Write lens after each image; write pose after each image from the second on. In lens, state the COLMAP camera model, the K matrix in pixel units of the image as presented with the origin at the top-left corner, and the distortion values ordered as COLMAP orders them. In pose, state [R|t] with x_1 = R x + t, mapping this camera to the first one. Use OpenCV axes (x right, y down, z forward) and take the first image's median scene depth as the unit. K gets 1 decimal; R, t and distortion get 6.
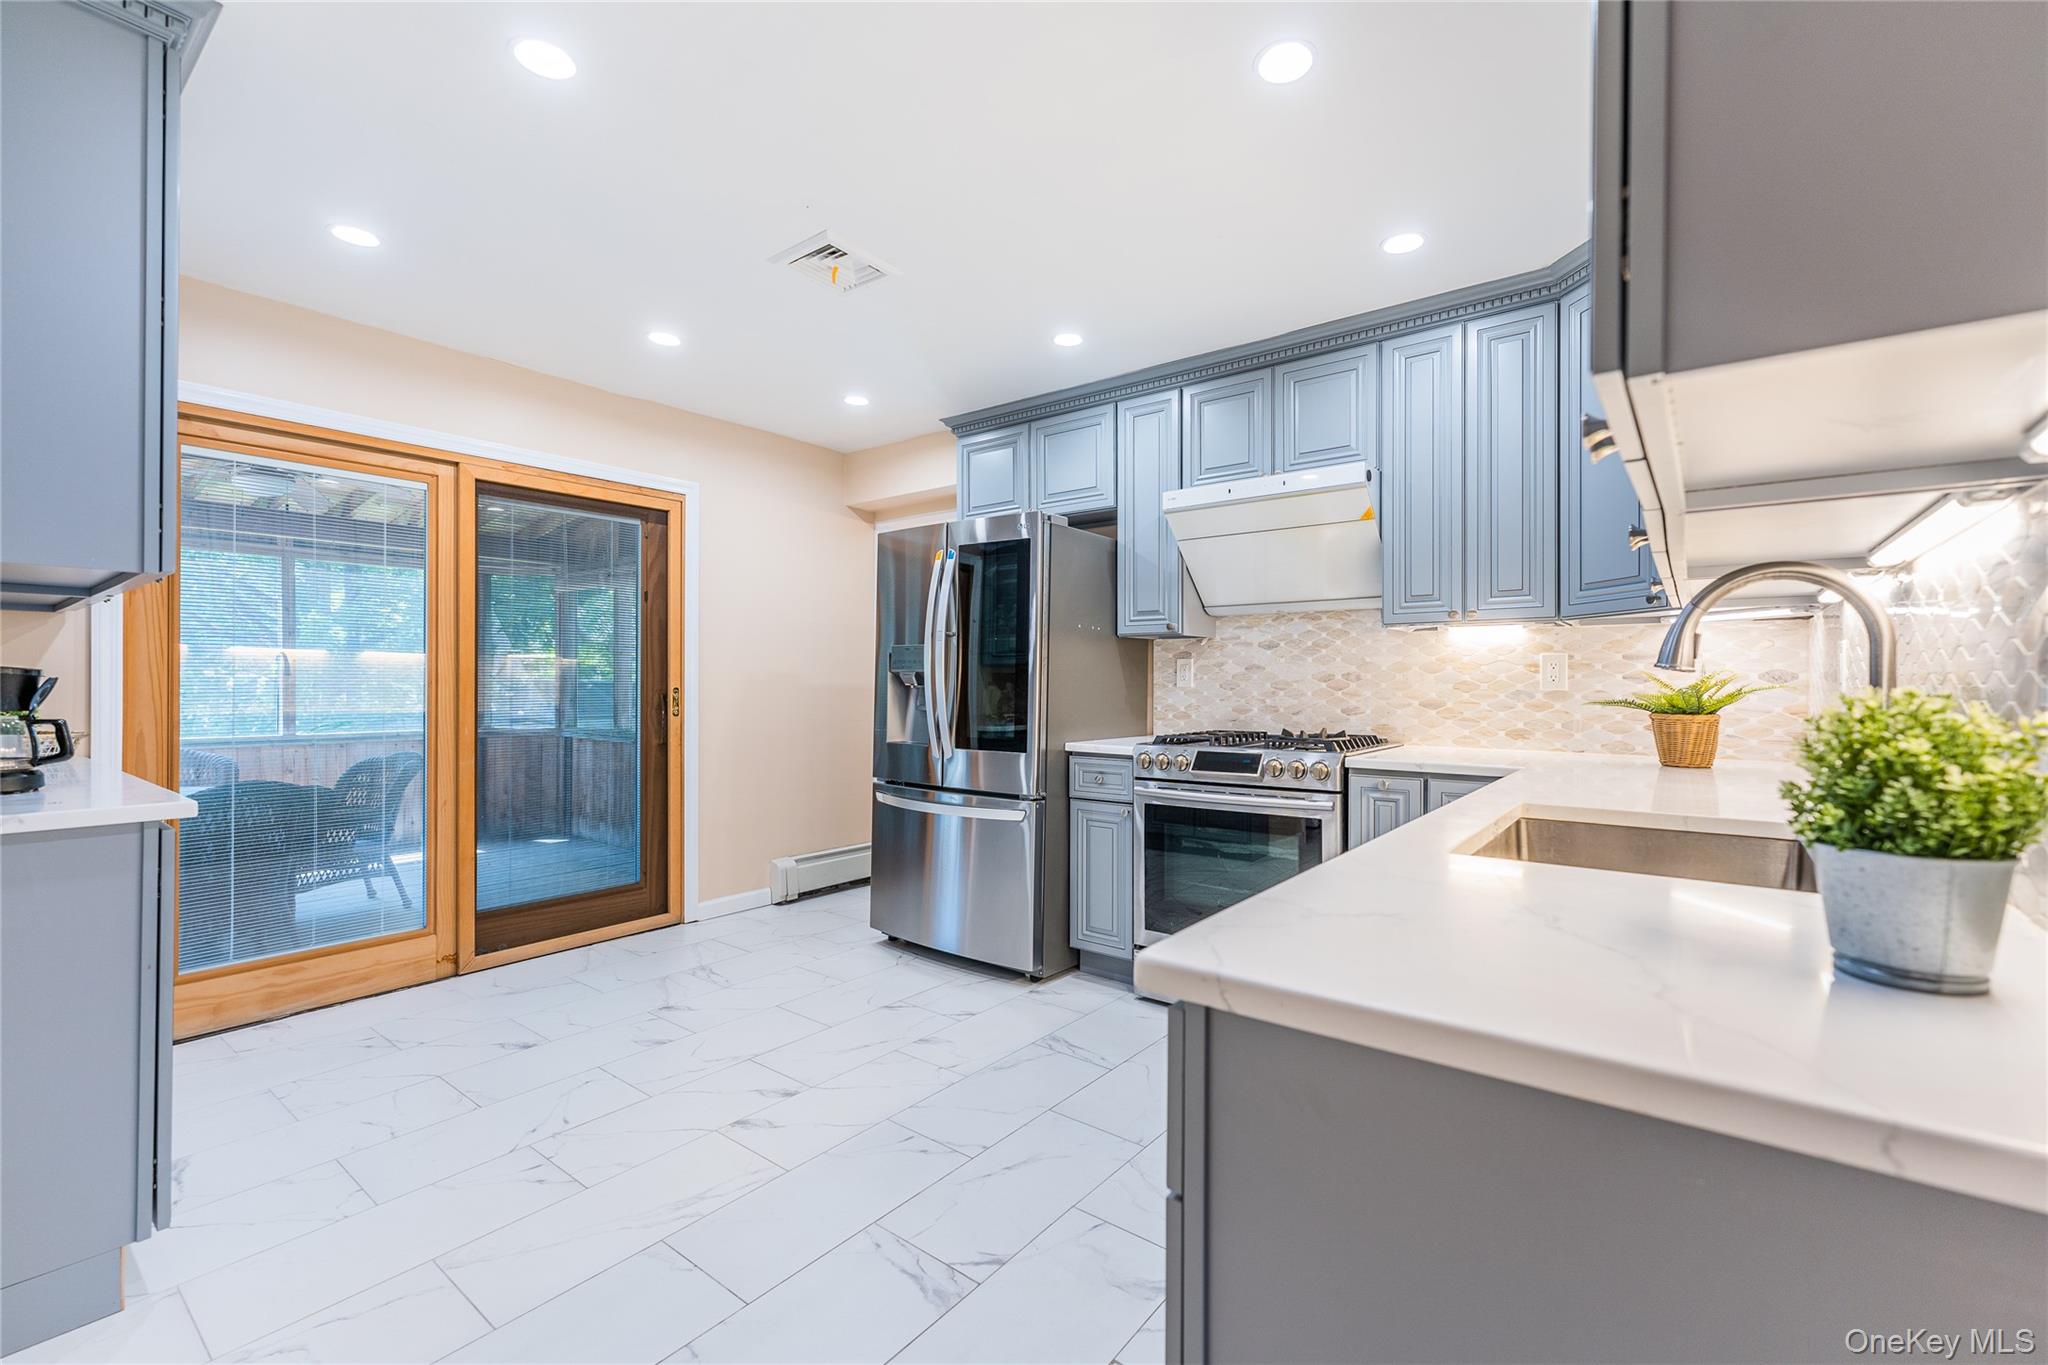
lens RADIAL K [[840.3, 0, 1039.7], [0, 840.3, 698.6], [0, 0, 1]] dist [0.002220, -0.000415]
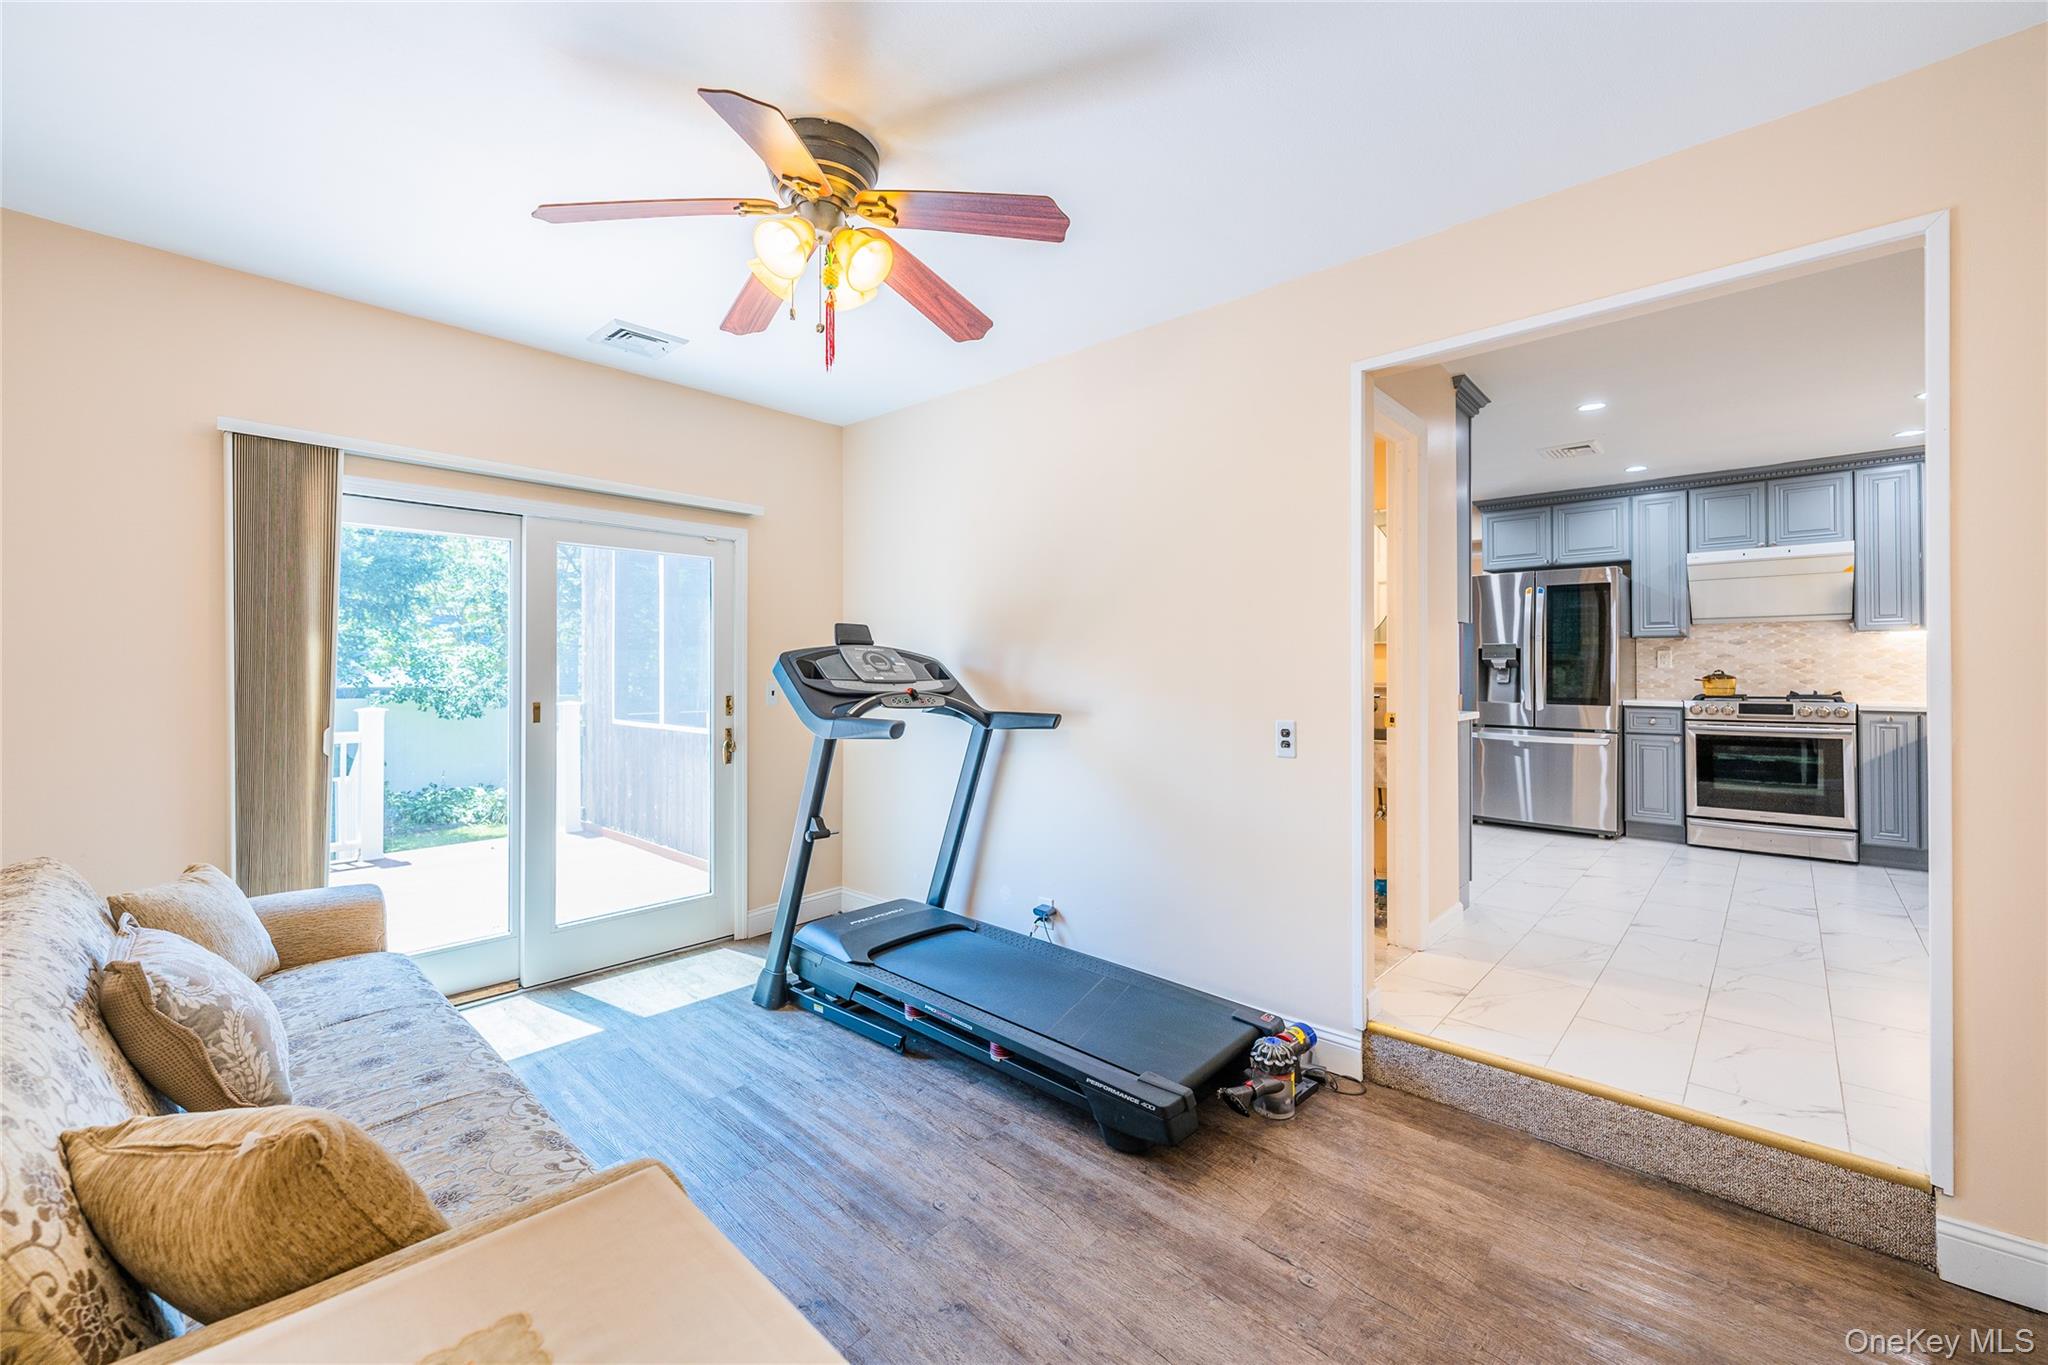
lens RADIAL K [[840.3, 0, 969.5], [0, 840.3, 655.4], [0, 0, 1]] dist [0.002220, -0.000415]
pose [[0.994910, -0.004696, -0.100654, -1.166914], [0.001319, 0.999435, -0.033589, 0.017585], [0.100755, 0.033285, 0.994354, -0.870993]]
